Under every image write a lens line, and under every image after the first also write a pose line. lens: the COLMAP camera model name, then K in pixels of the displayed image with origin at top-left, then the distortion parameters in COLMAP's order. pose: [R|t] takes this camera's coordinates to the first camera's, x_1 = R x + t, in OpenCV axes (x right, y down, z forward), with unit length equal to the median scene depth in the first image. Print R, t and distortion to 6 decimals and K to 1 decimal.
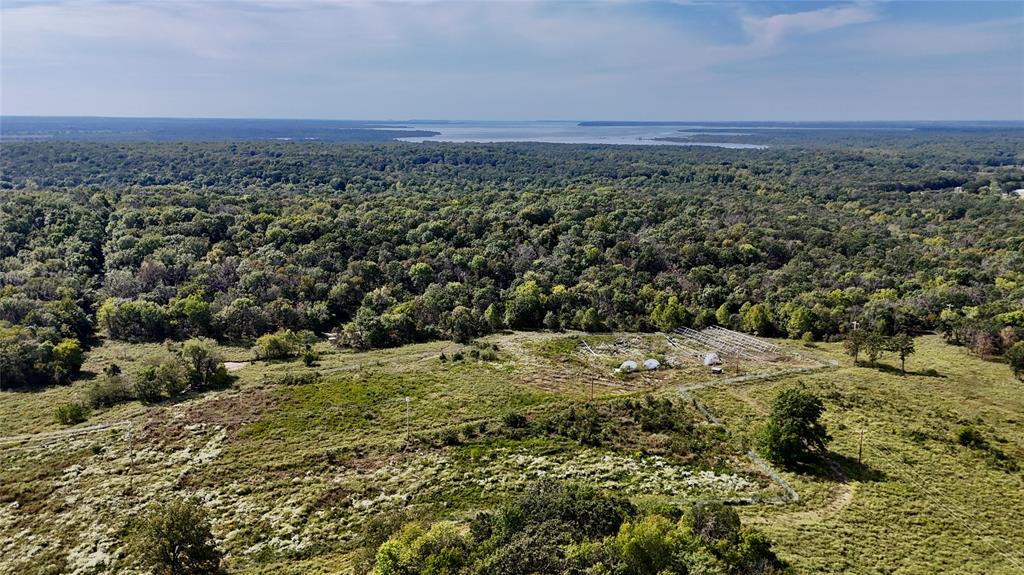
lens RADIAL K [[746.9, 0, 517.0], [0, 746.9, 288.8], [0, 0, 1]] dist [0.080710, -0.083029]
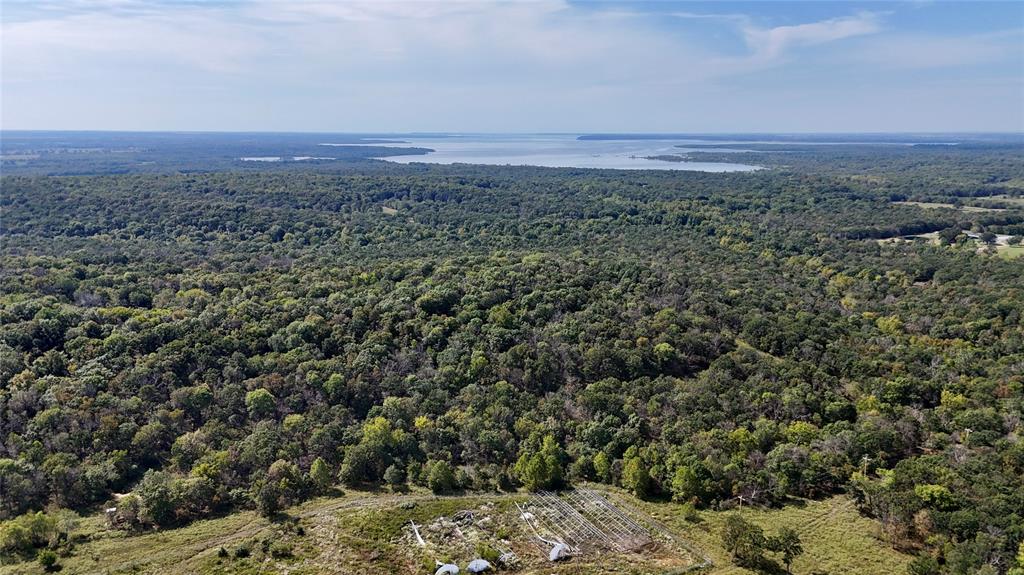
lens RADIAL K [[746.9, 0, 517.0], [0, 746.9, 288.8], [0, 0, 1]] dist [0.080710, -0.083029]
pose [[0.999990, -0.001046, -0.004358, 0.110444], [0.000982, 0.999892, -0.014662, -0.089921], [0.004373, 0.014658, 0.999883, 0.093912]]
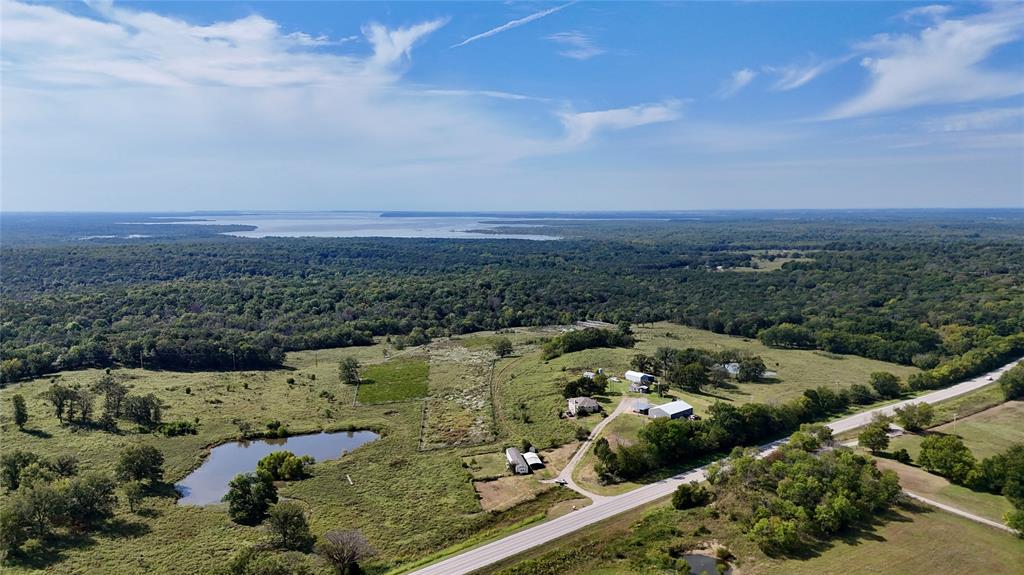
lens RADIAL K [[746.9, 0, 517.0], [0, 746.9, 288.8], [0, 0, 1]] dist [0.080710, -0.083029]
pose [[0.963291, -0.035950, 0.266041, -0.366688], [0.066290, 0.992159, -0.105955, 0.111235], [-0.260146, 0.119702, 0.958121, -0.797544]]
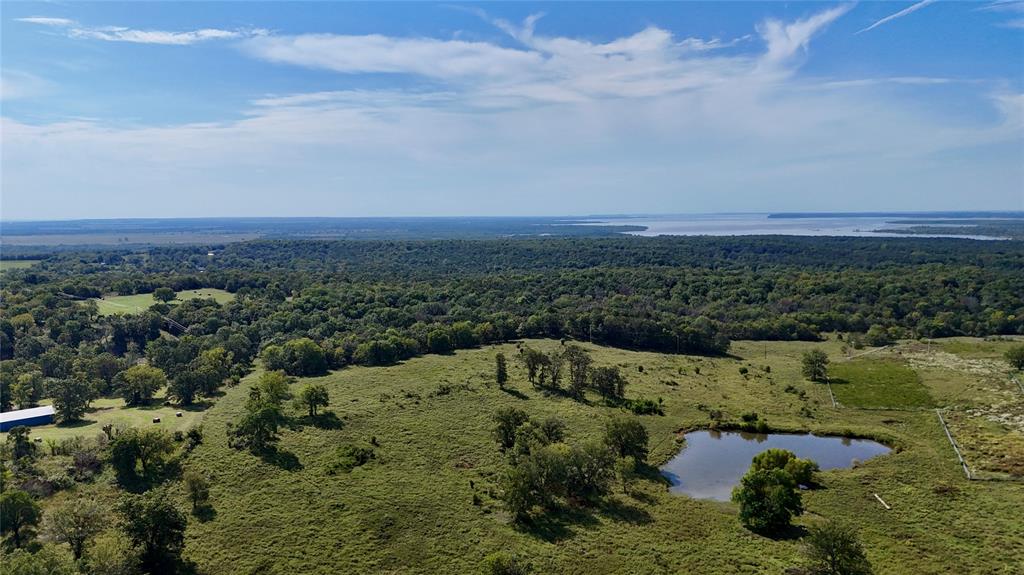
lens RADIAL K [[746.9, 0, 517.0], [0, 746.9, 288.8], [0, 0, 1]] dist [0.080710, -0.083029]
pose [[0.975062, 0.009199, -0.221740, -0.457159], [-0.036166, 0.992371, -0.117864, 0.124901], [0.218964, 0.122944, 0.967956, -0.672480]]
